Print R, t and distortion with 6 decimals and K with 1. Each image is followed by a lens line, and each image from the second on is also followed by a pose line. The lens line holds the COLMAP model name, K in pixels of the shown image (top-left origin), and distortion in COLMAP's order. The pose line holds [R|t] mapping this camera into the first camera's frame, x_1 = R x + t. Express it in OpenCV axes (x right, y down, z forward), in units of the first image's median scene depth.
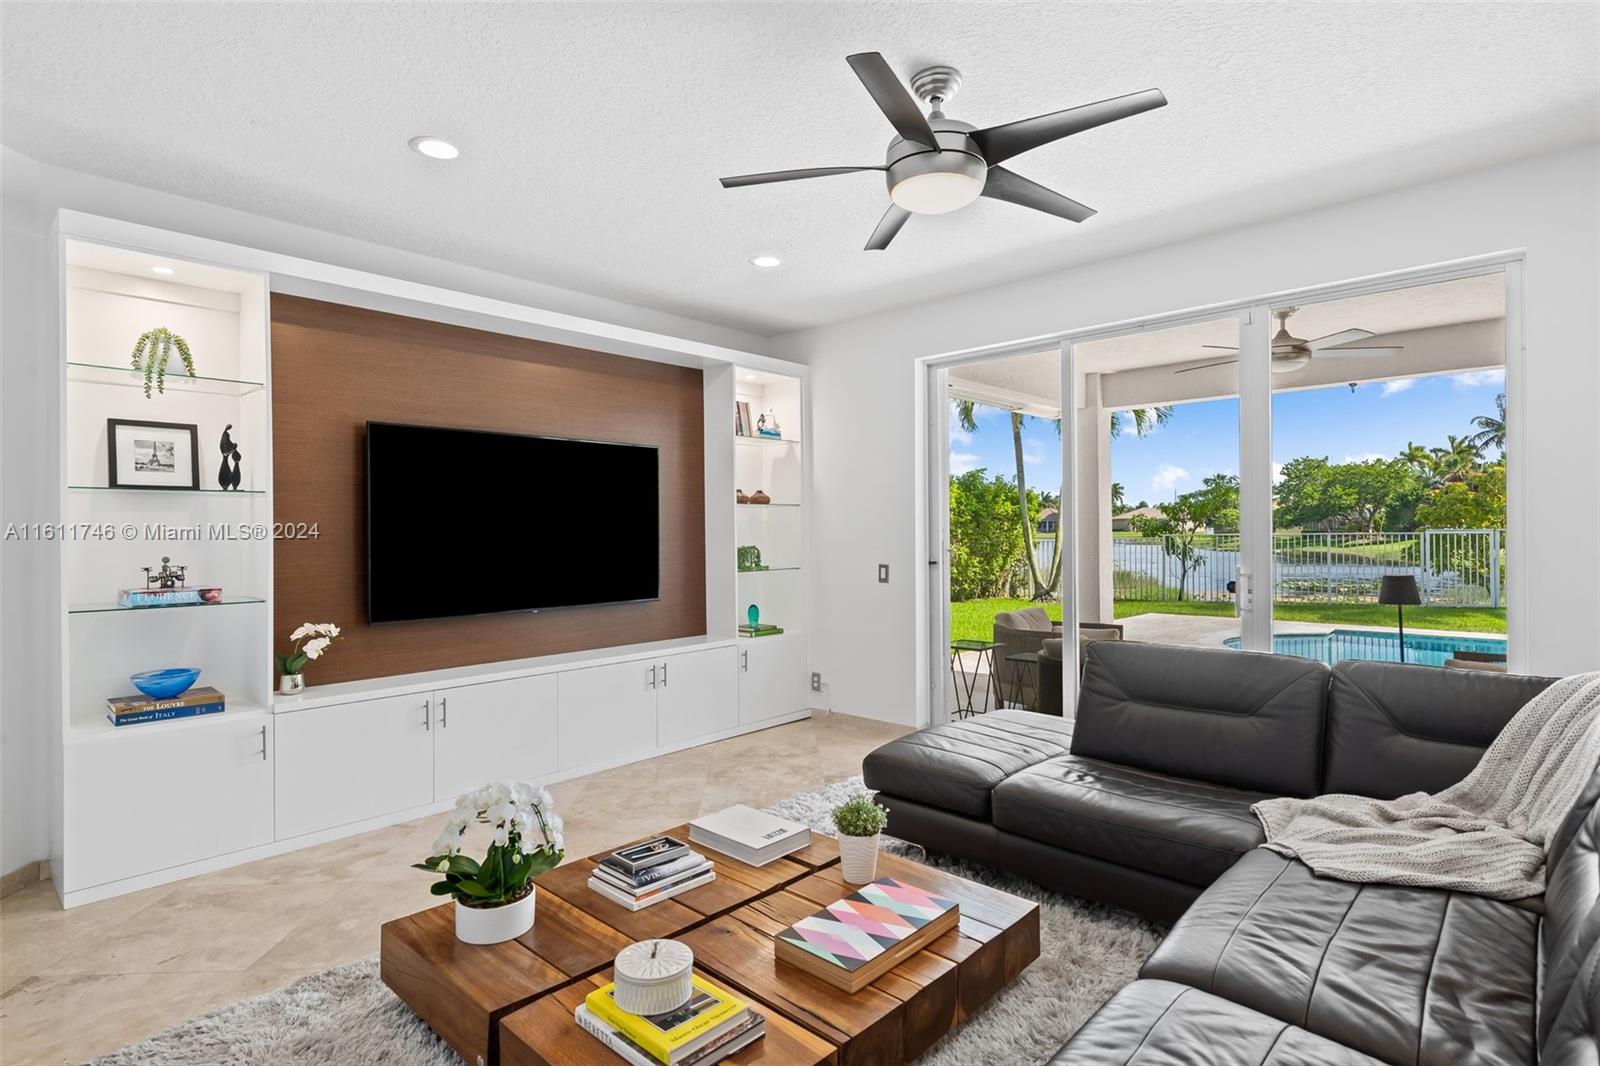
lens RADIAL K [[810.5, 0, 800.0], [0, 810.5, 533.0], [0, 0, 1]] dist [0.003541, -0.000536]
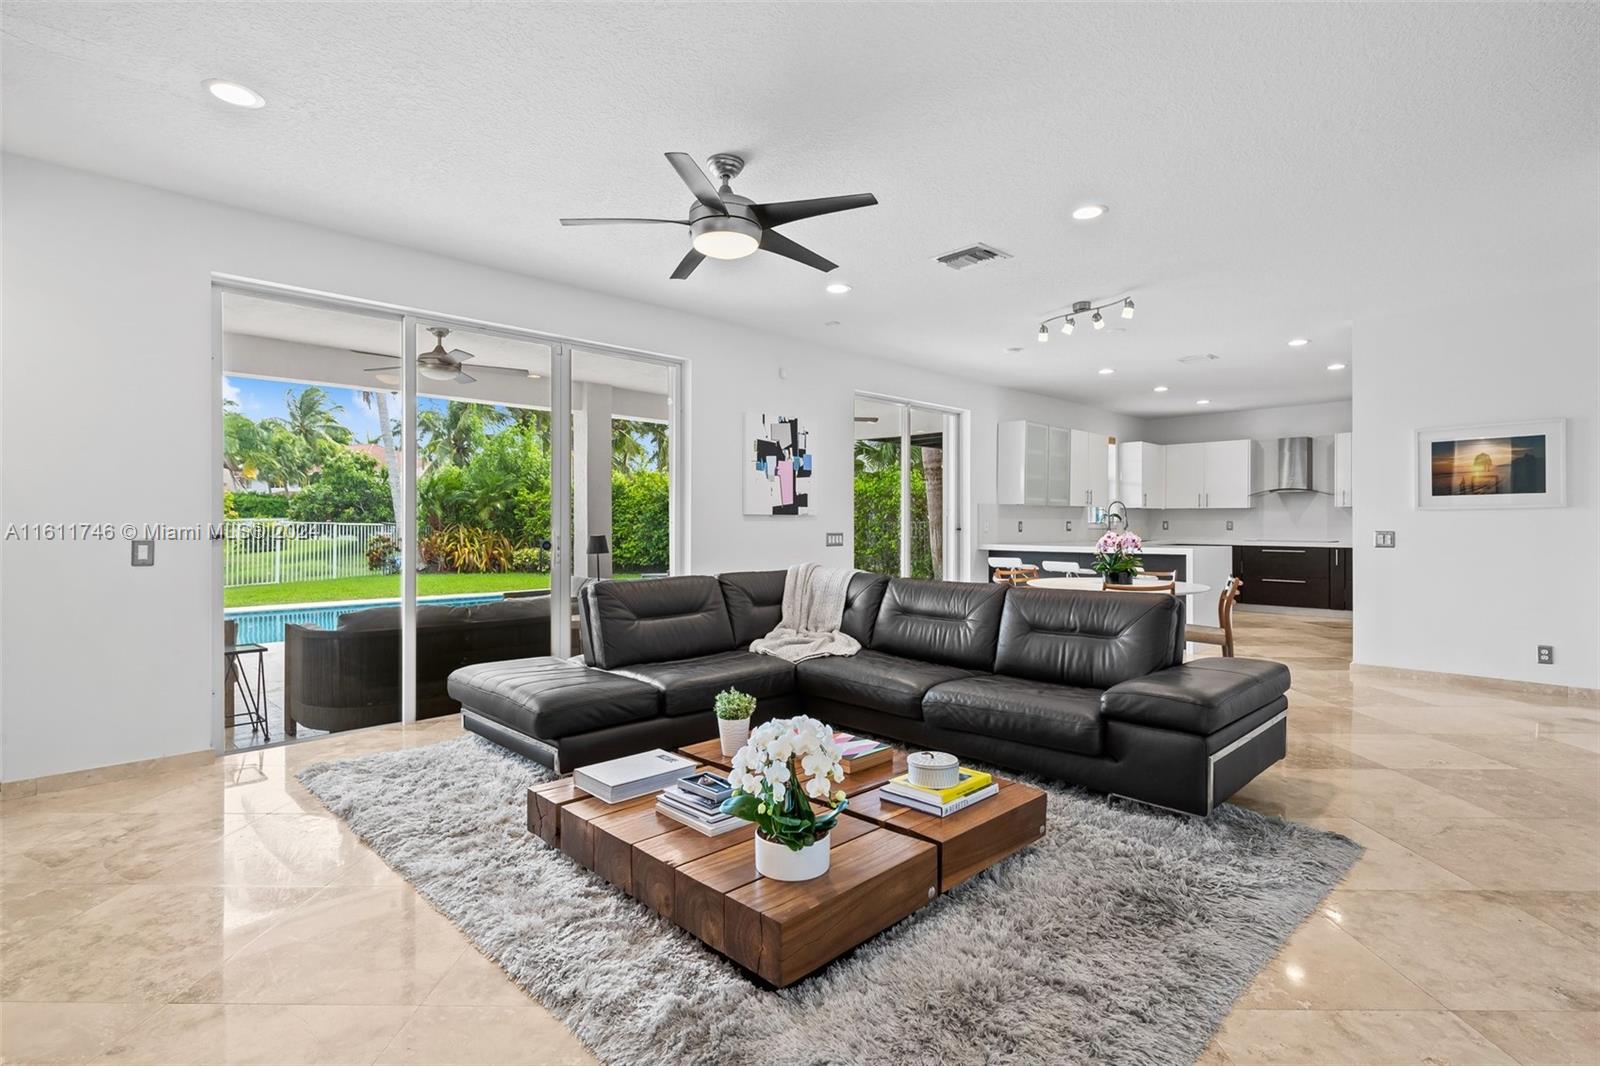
lens RADIAL K [[774.7, 0, 794.6], [0, 774.7, 525.5], [0, 0, 1]] dist [-0.001208, -0.000330]
pose [[0.048506, 0.005435, 0.998808, -0.812678], [0.003089, 0.999980, -0.005591, 0.047057], [-0.998818, 0.003356, 0.048488, 0.585771]]
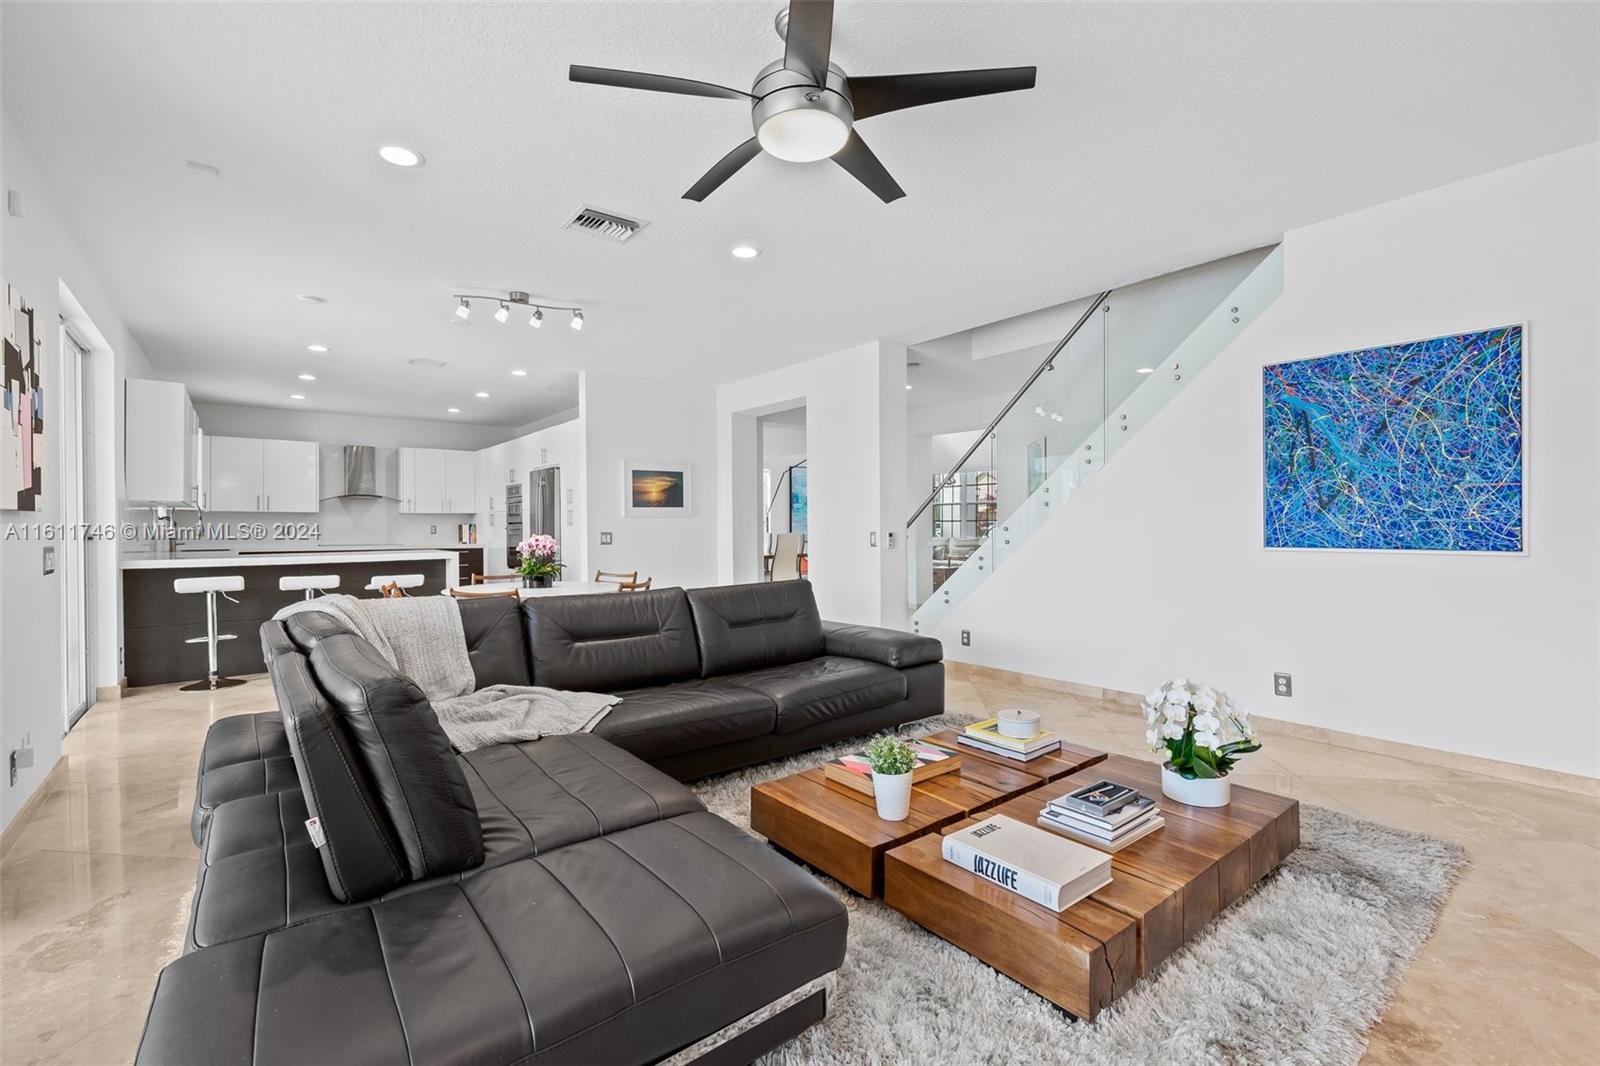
lens RADIAL K [[703.6, 0, 808.5], [0, 703.6, 528.4], [0, 0, 1]] dist [0.003030, -0.007087]
pose [[-0.989768, 0.012190, 0.142166, 0.033588], [0.013074, 0.999901, 0.005285, 0.038611], [-0.142087, 0.007090, -0.989829, 1.323537]]
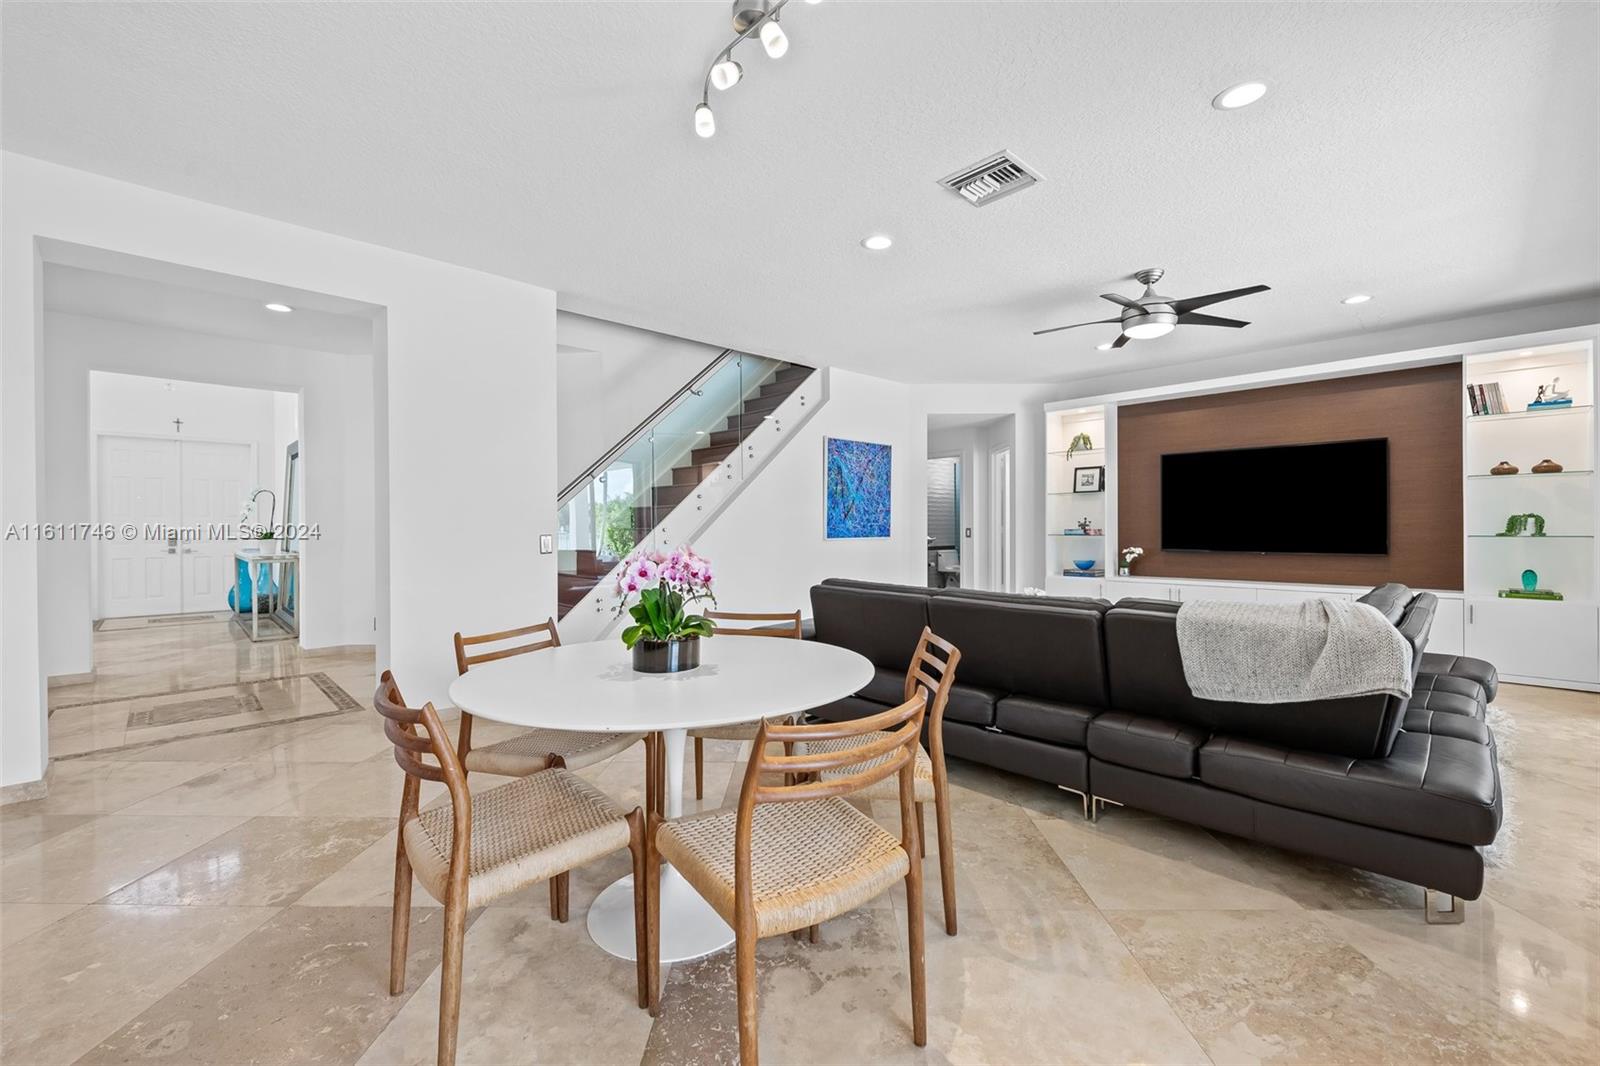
lens RADIAL K [[661.8, 0, 800.0], [0, 661.8, 533.0], [0, 0, 1]] dist [-0.000228, -0.000259]
pose [[-0.046508, 0.018498, -0.998747, 1.326230], [0.004403, 0.999823, 0.018313, 0.033153], [0.998908, -0.003546, -0.046582, 0.150607]]
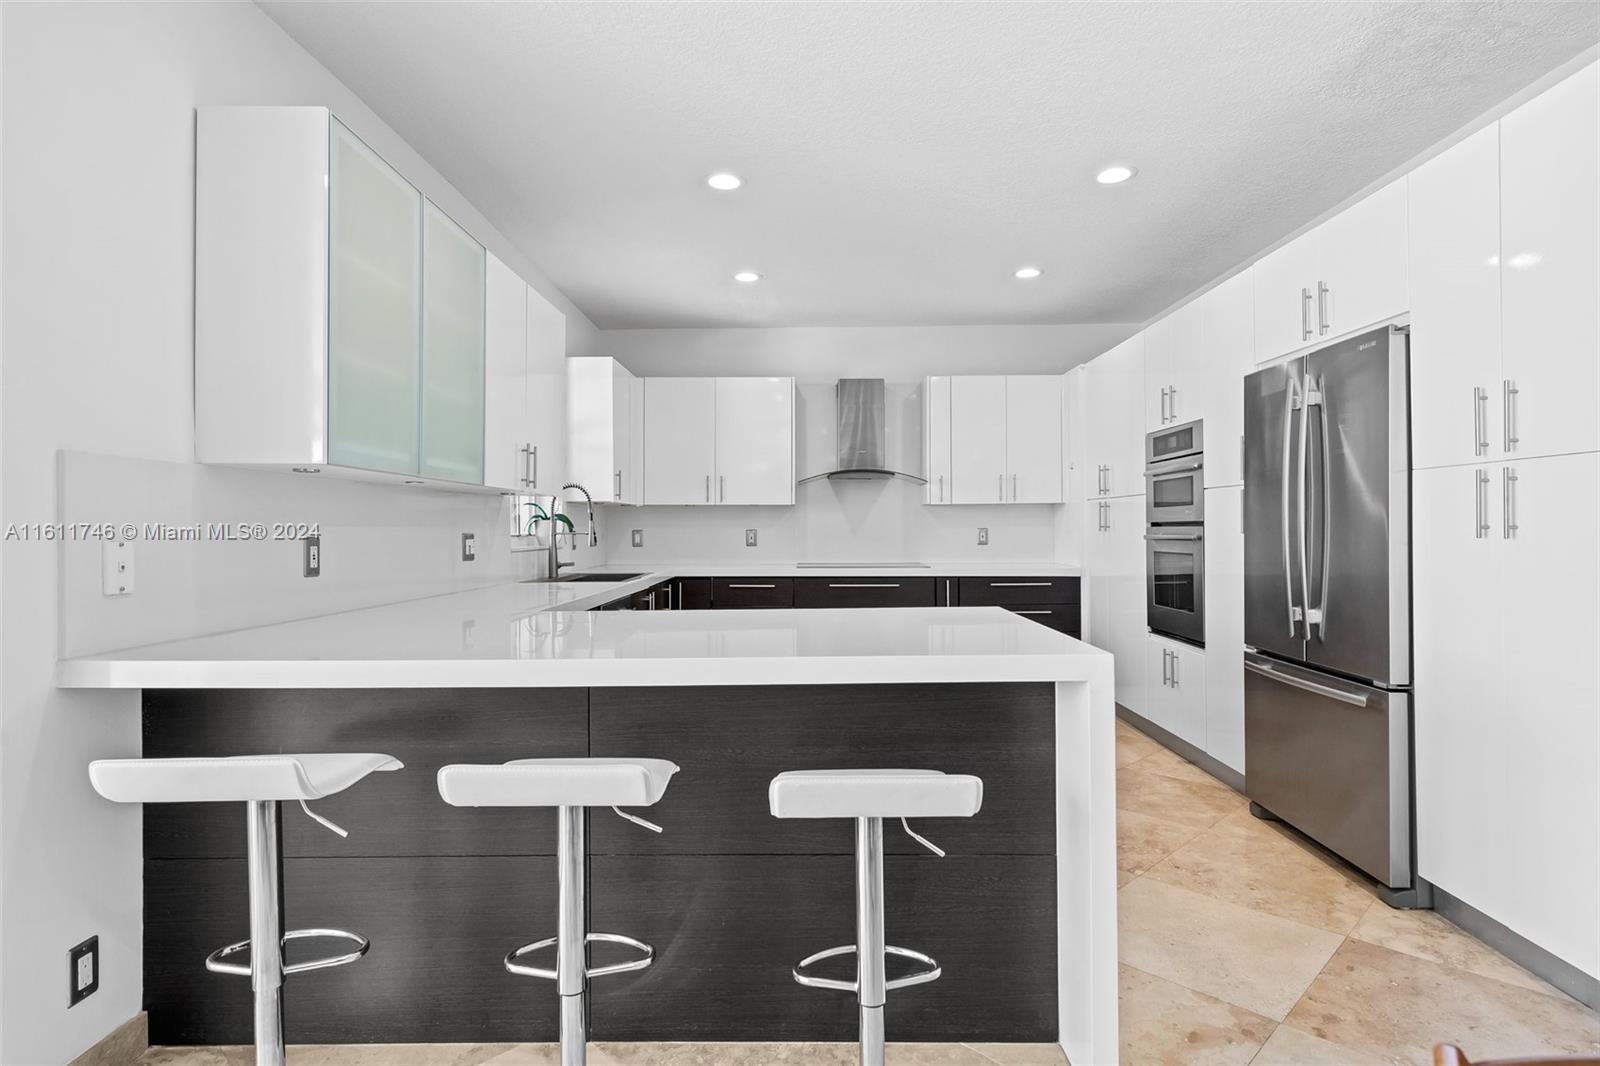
lens RADIAL K [[869.6, 0, 804.7], [0, 869.6, 527.5], [0, 0, 1]] dist [0.019847, -0.001977]
pose [[-0.680067, 0.010150, 0.733080, 0.903304], [0.011967, 0.999925, -0.002743, 0.021341], [-0.733052, 0.006907, -0.680137, 0.176110]]
